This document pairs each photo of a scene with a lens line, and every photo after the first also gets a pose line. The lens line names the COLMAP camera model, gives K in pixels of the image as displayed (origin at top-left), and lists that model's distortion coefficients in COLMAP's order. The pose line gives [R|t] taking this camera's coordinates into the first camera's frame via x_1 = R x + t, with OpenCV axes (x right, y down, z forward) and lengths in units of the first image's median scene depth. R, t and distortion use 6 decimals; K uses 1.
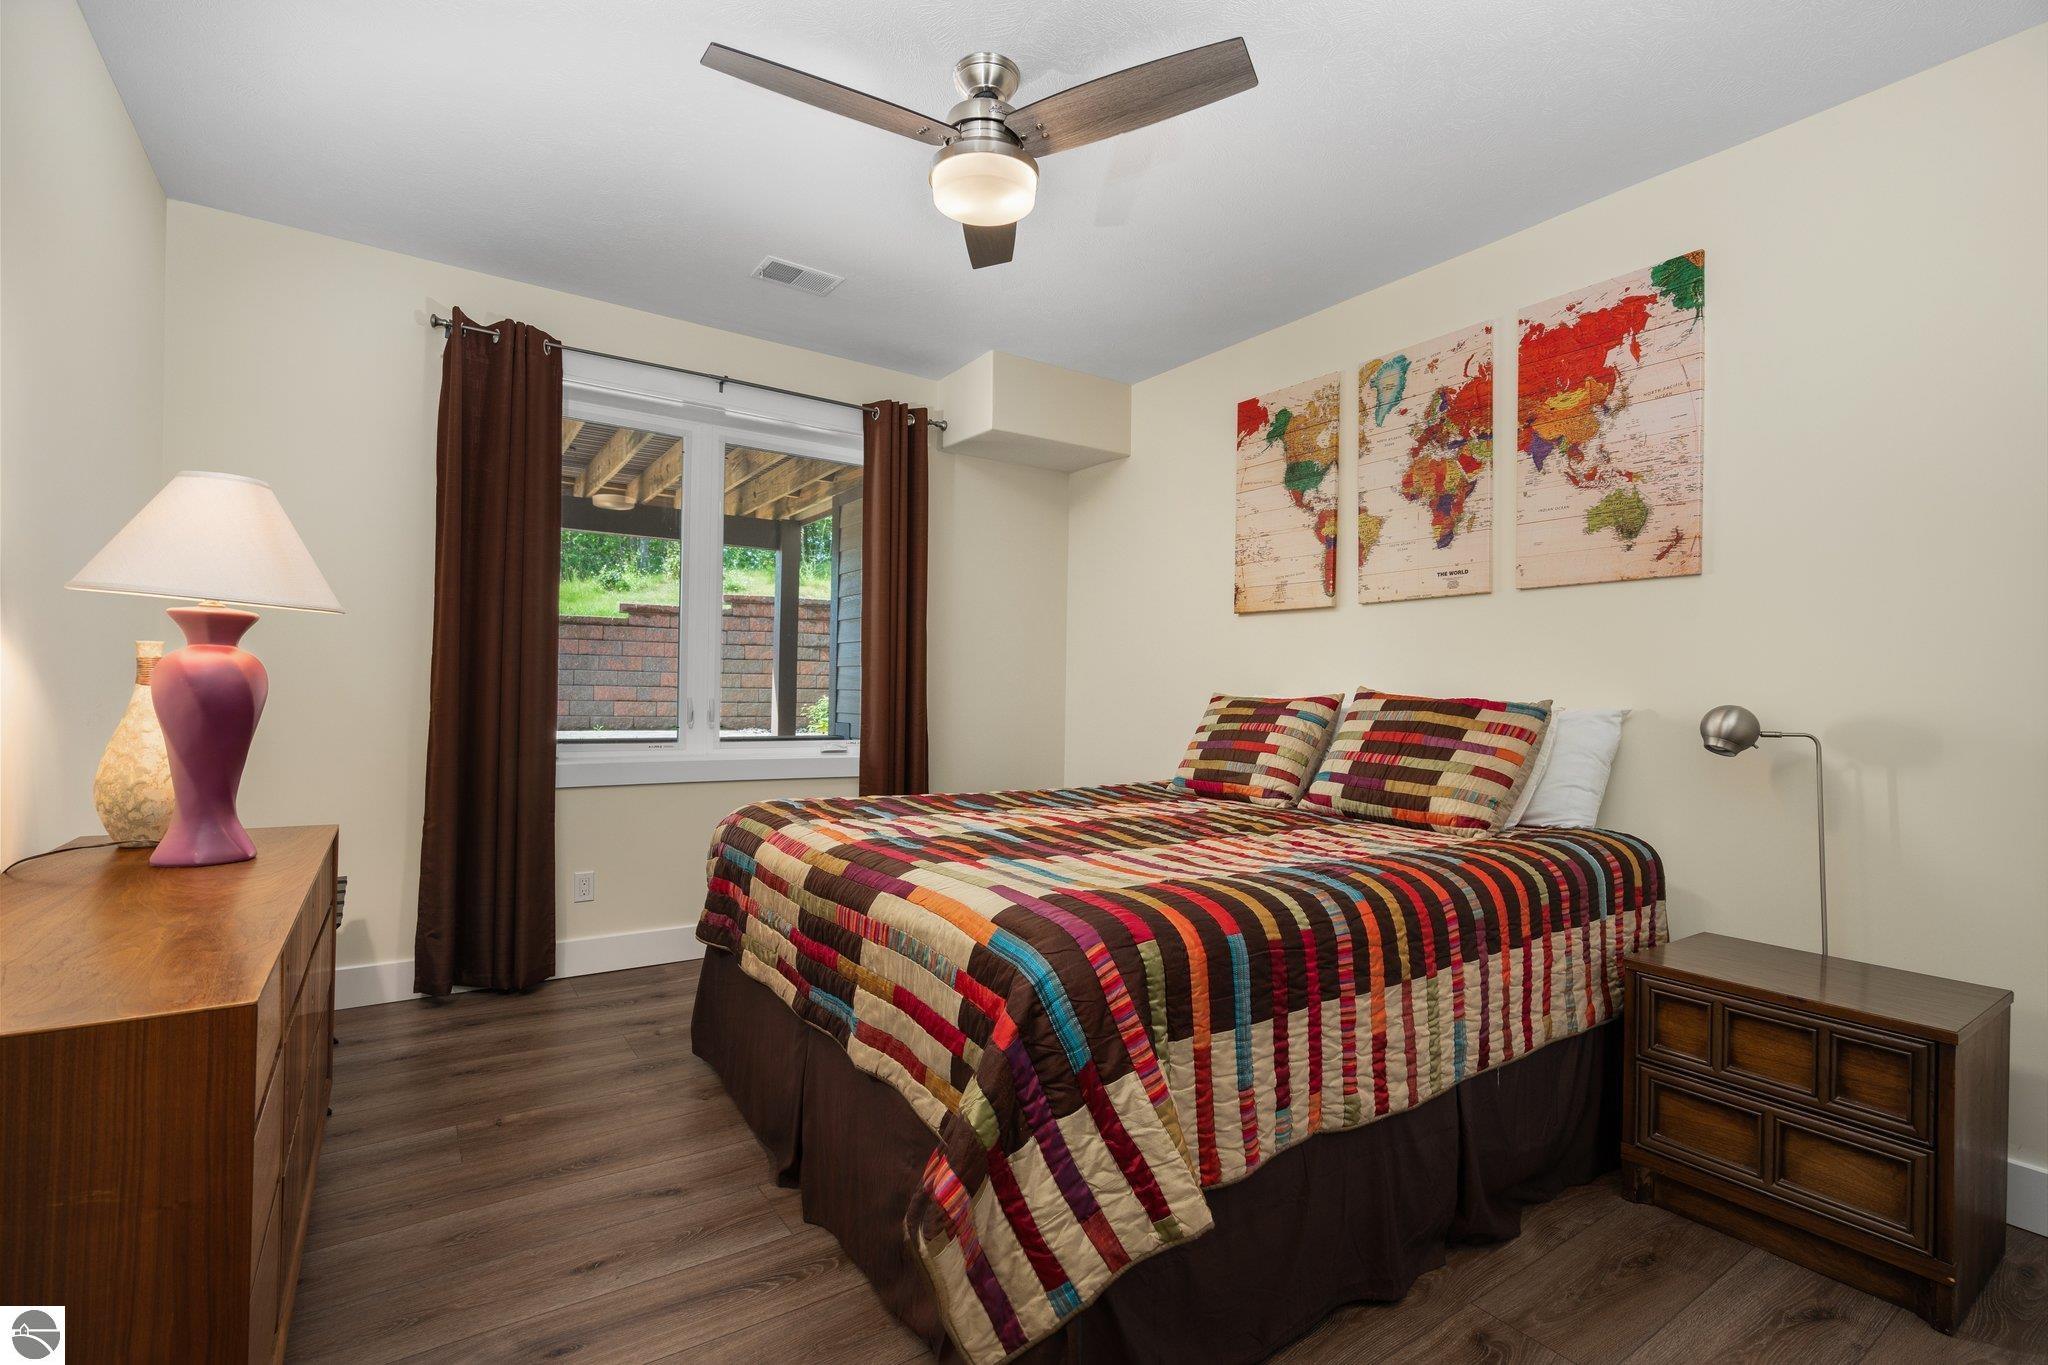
lens RADIAL K [[929.8, 0, 1026.3], [0, 929.8, 681.8], [0, 0, 1]] dist [0.002127, 0.000347]
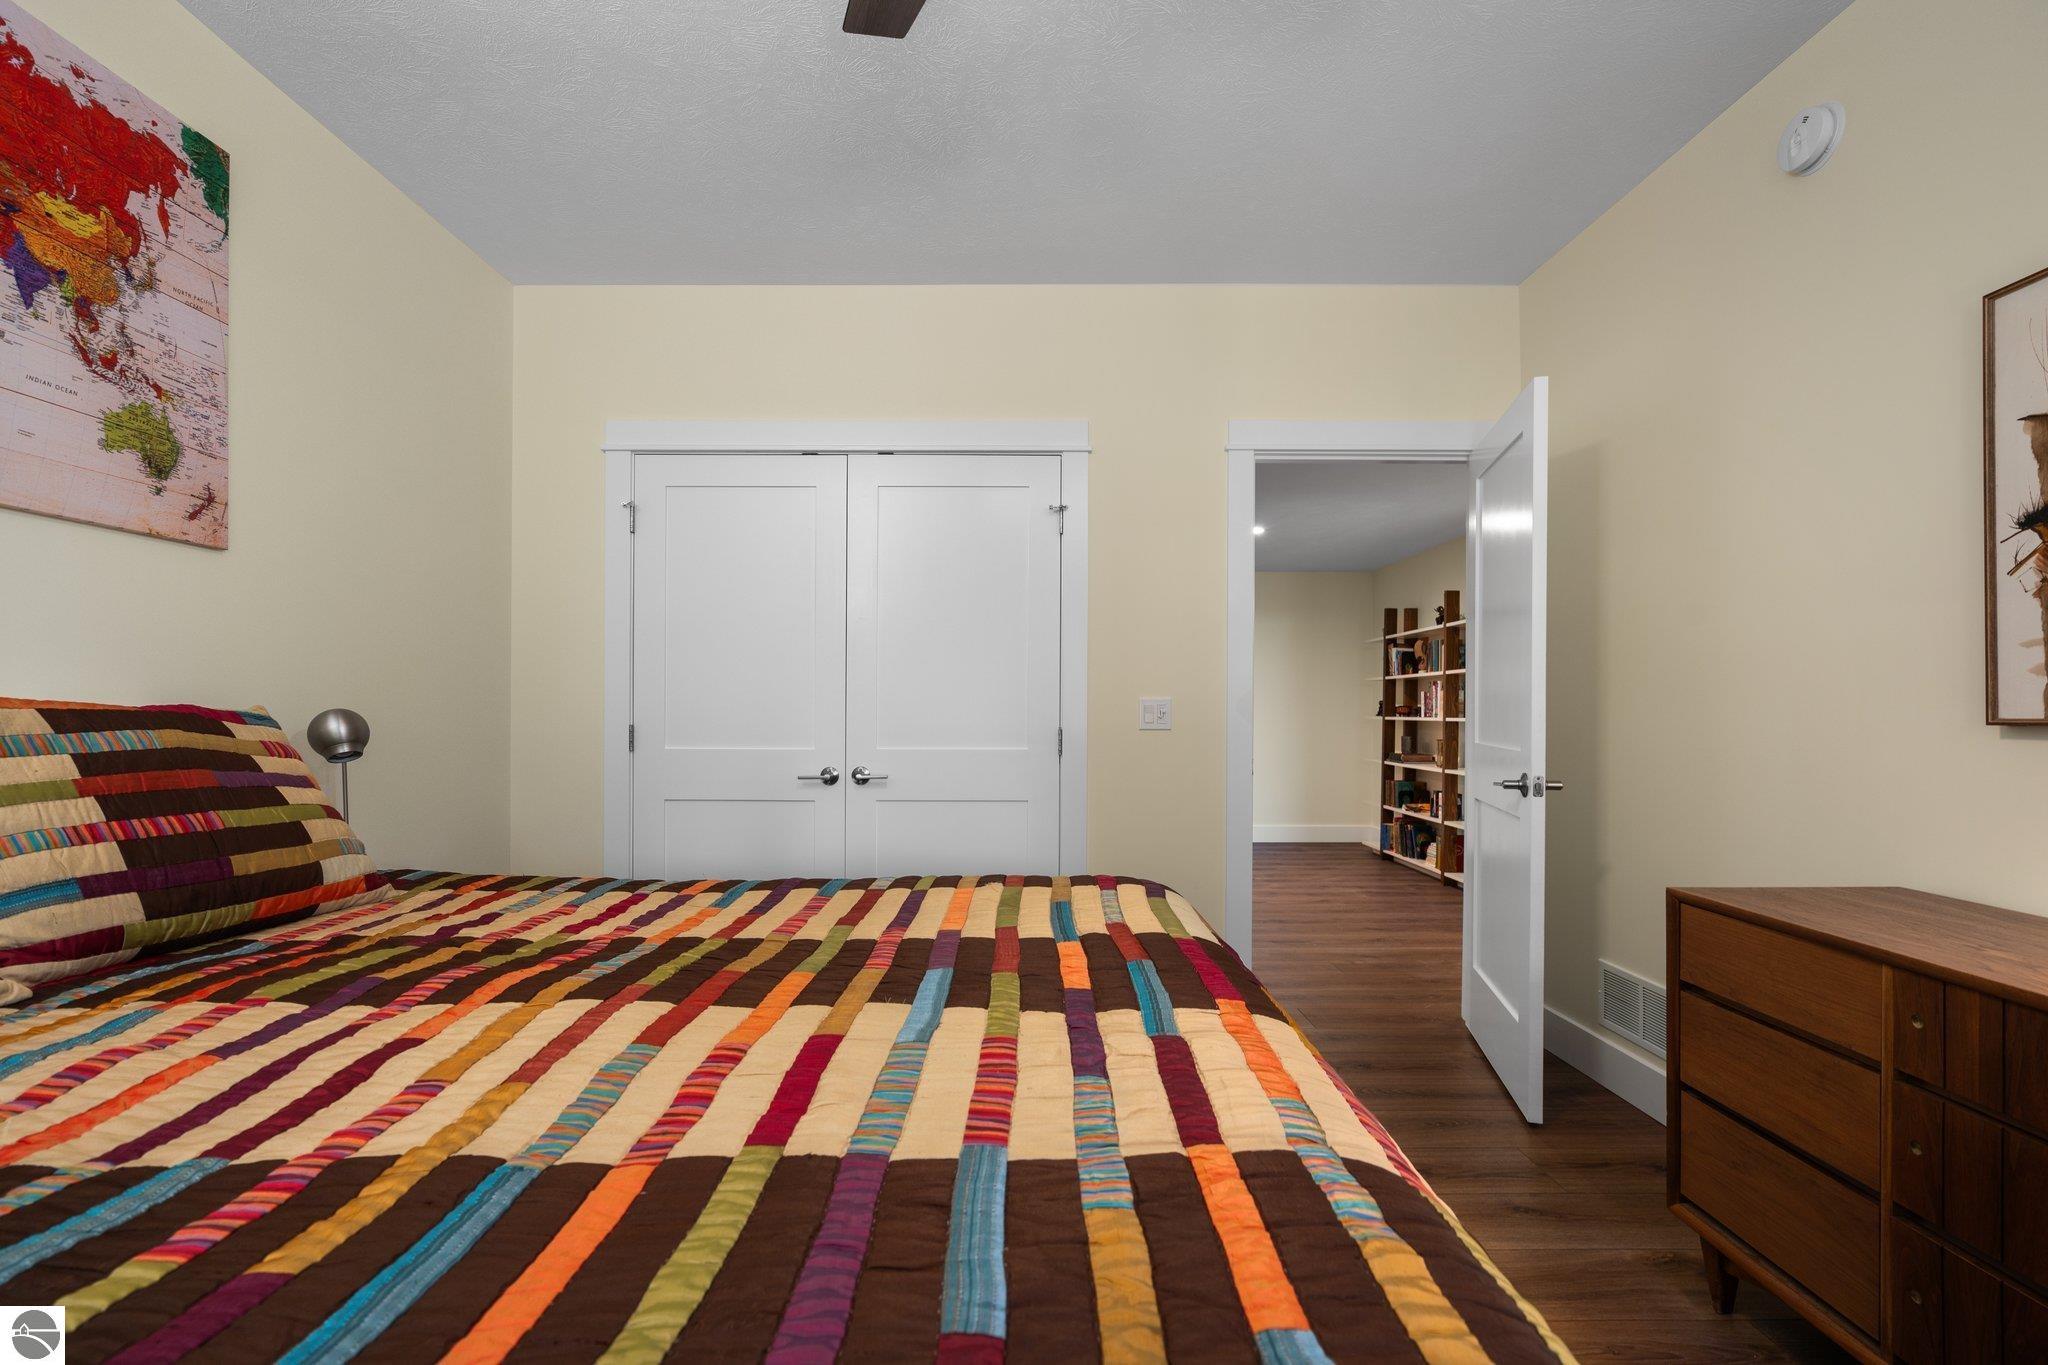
lens RADIAL K [[929.8, 0, 1032.3], [0, 929.8, 703.4], [0, 0, 1]] dist [0.002127, 0.000347]
pose [[-0.829701, -0.012010, 0.558078, -0.308832], [-0.018137, 0.999821, -0.005447, 0.010729], [-0.557913, -0.014641, -0.829771, 1.208576]]
